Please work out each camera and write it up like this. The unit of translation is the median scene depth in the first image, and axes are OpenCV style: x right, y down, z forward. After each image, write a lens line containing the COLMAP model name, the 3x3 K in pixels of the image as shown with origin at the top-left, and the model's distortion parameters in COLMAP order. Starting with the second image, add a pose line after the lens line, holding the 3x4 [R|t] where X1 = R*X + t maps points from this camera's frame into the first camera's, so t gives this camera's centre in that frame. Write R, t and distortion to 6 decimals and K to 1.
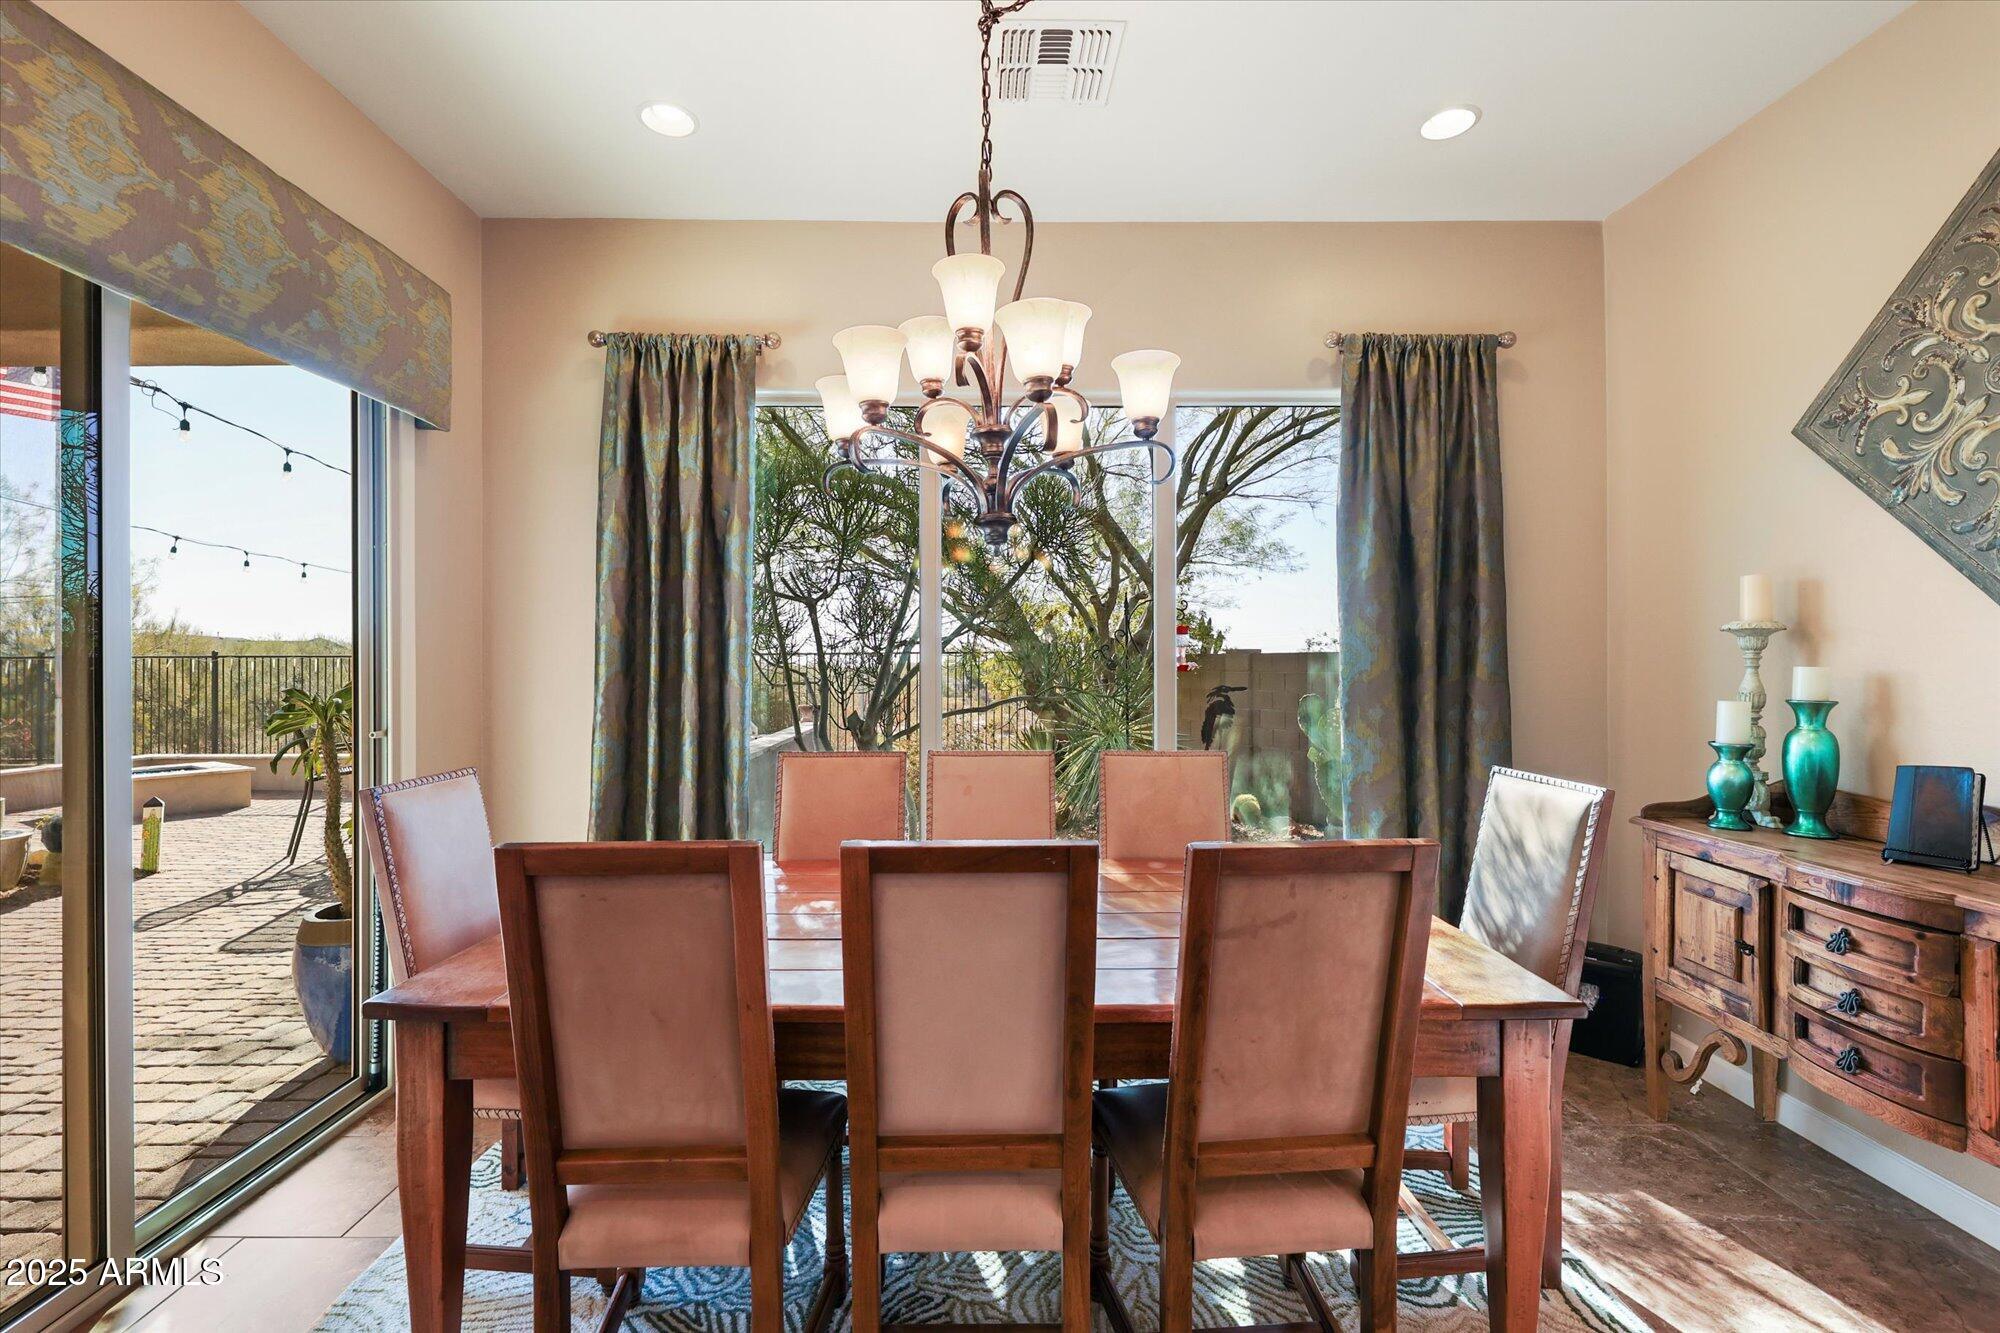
lens RADIAL K [[867.2, 0, 998.8], [0, 867.2, 664.4], [0, 0, 1]] dist [-0.000829, -0.000380]
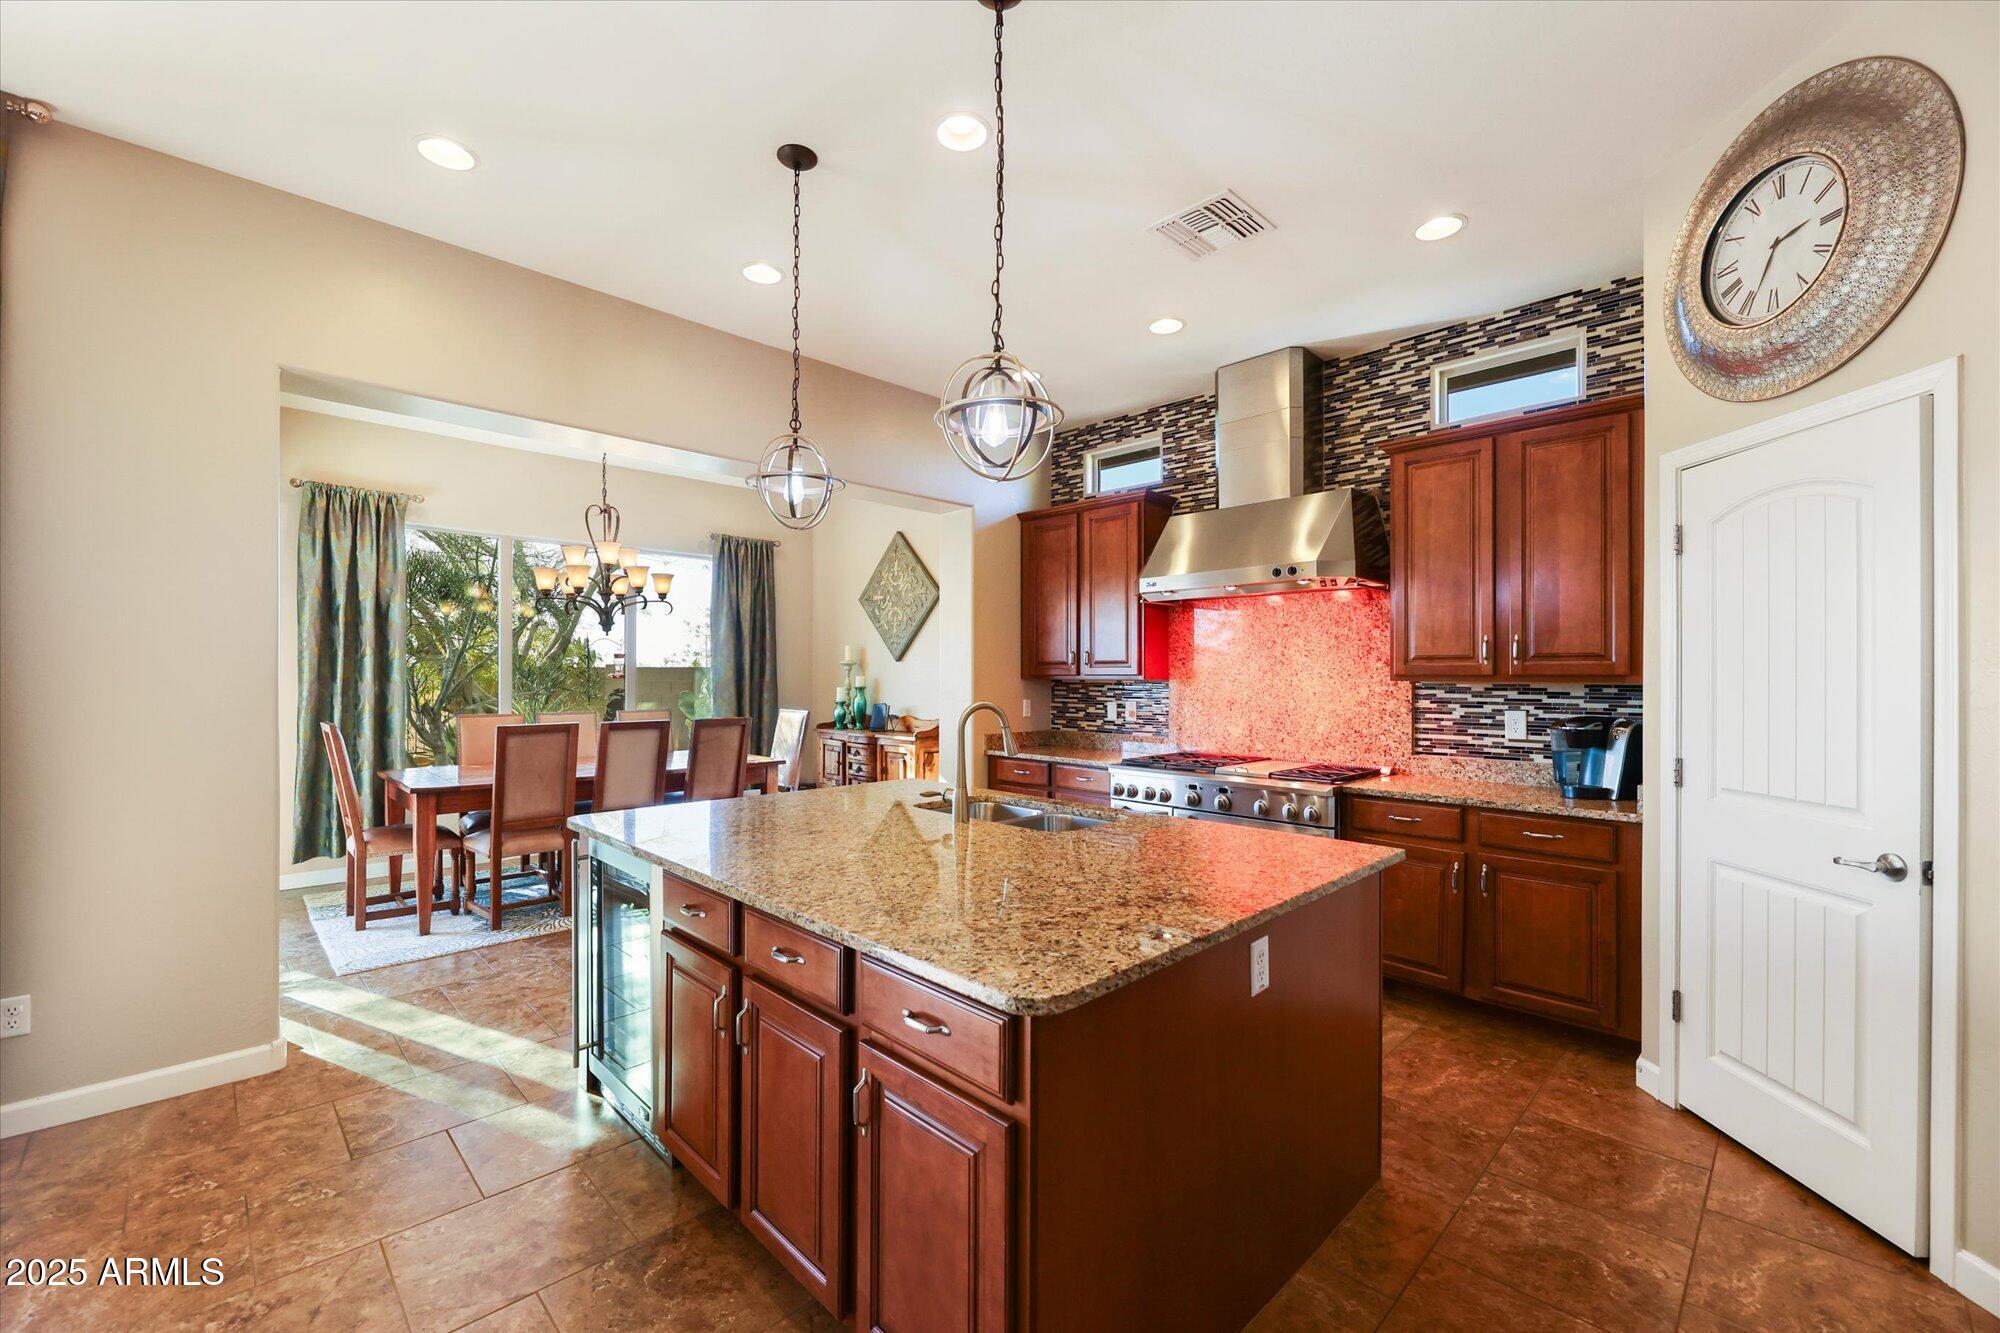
lens RADIAL K [[815.5, 0, 988.2], [0, 815.5, 674.0], [0, 0, 1]] dist [-0.000072, -0.000064]
pose [[0.728048, 0.005881, 0.685501, -0.749450], [-0.003562, 0.999982, -0.004795, 0.007278], [-0.685517, 0.001049, 0.728056, -1.457852]]
